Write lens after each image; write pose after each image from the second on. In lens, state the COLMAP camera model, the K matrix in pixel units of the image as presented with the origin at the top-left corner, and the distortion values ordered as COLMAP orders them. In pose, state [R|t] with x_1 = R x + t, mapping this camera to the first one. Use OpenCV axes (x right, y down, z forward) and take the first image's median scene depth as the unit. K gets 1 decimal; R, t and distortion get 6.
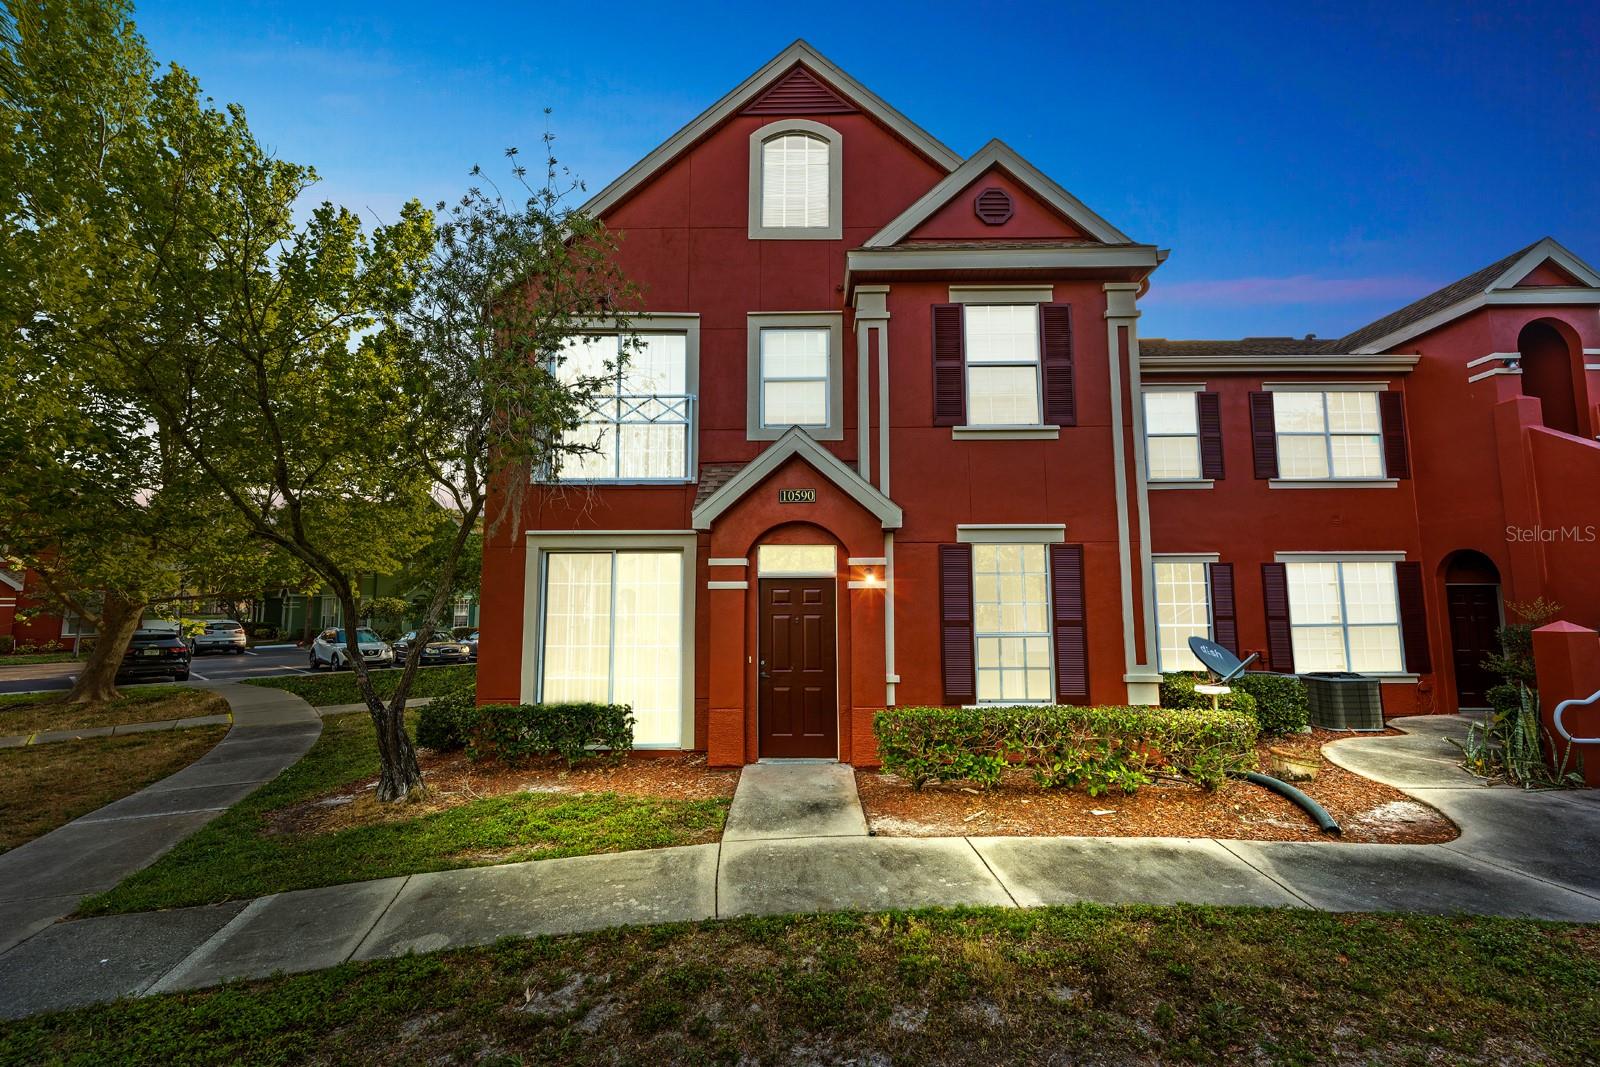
lens RADIAL K [[654.7, 0, 800.0], [0, 654.7, 533.5], [0, 0, 1]] dist [0.000965, 0.000030]
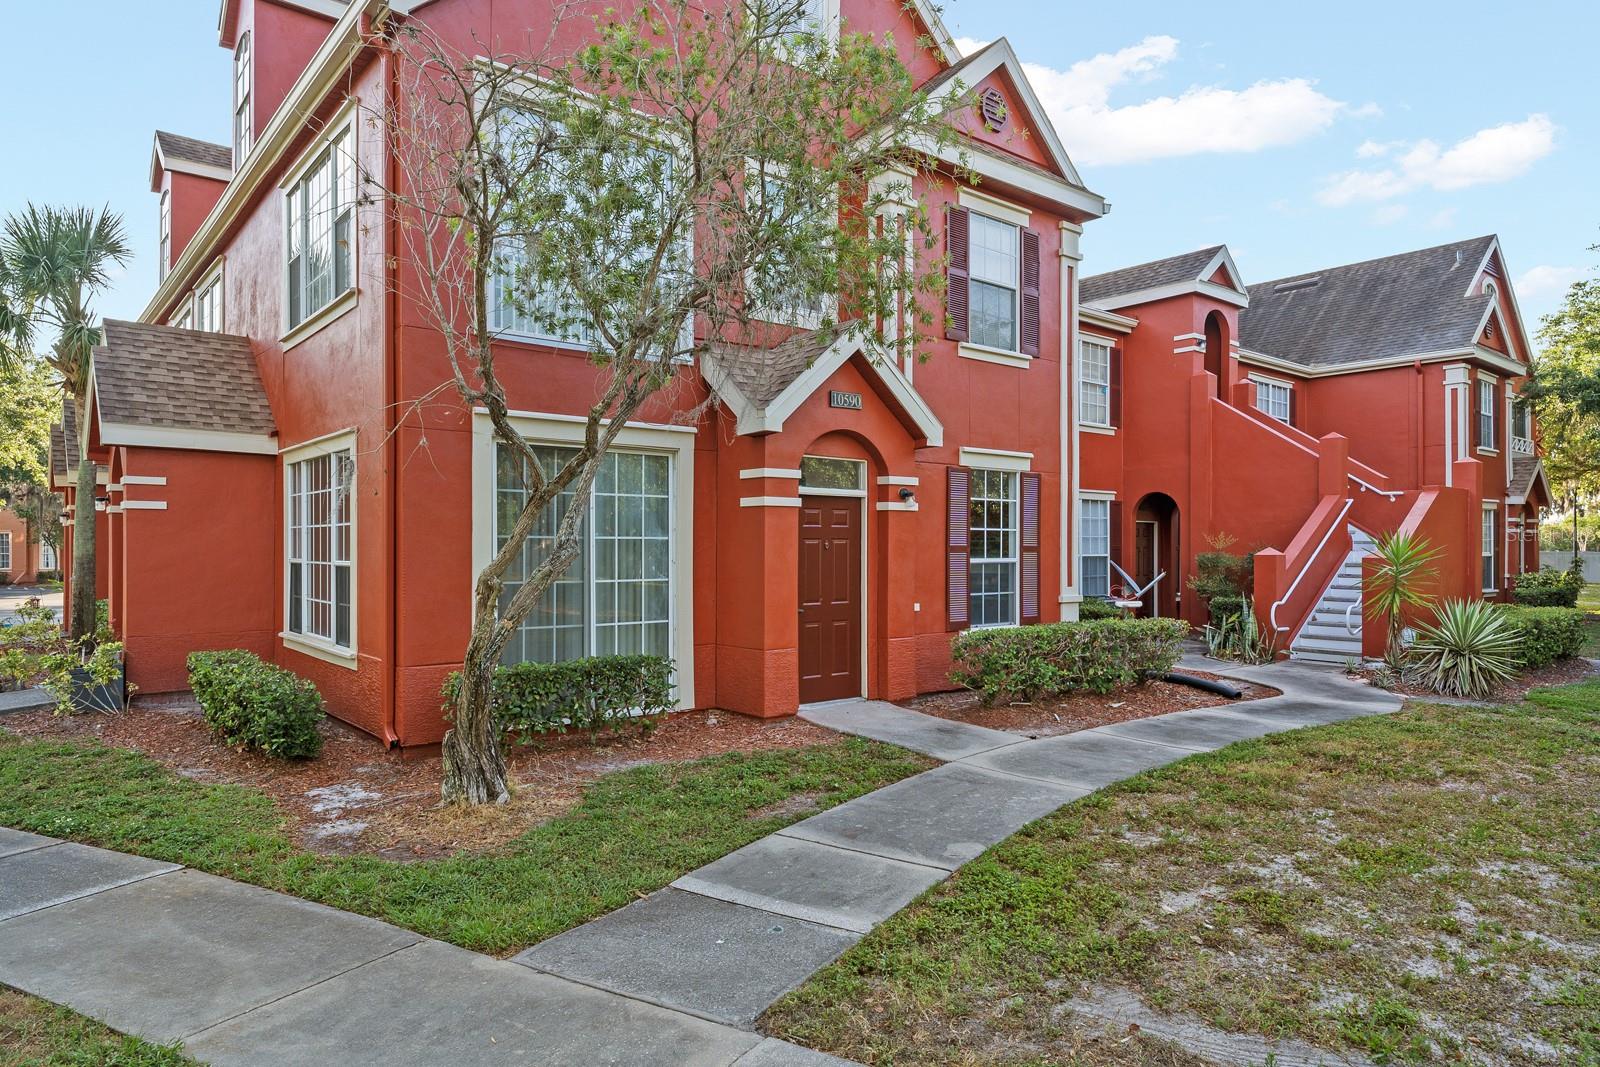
lens RADIAL K [[1007.2, 0, 800.0], [0, 1007.2, 533.5], [0, 0, 1]] dist [0.003887, 0.000322]
pose [[0.758036, 0.012885, 0.652085, -0.875906], [-0.075546, 0.994810, 0.068163, 0.029559], [-0.647822, -0.100932, 0.755075, 0.024992]]
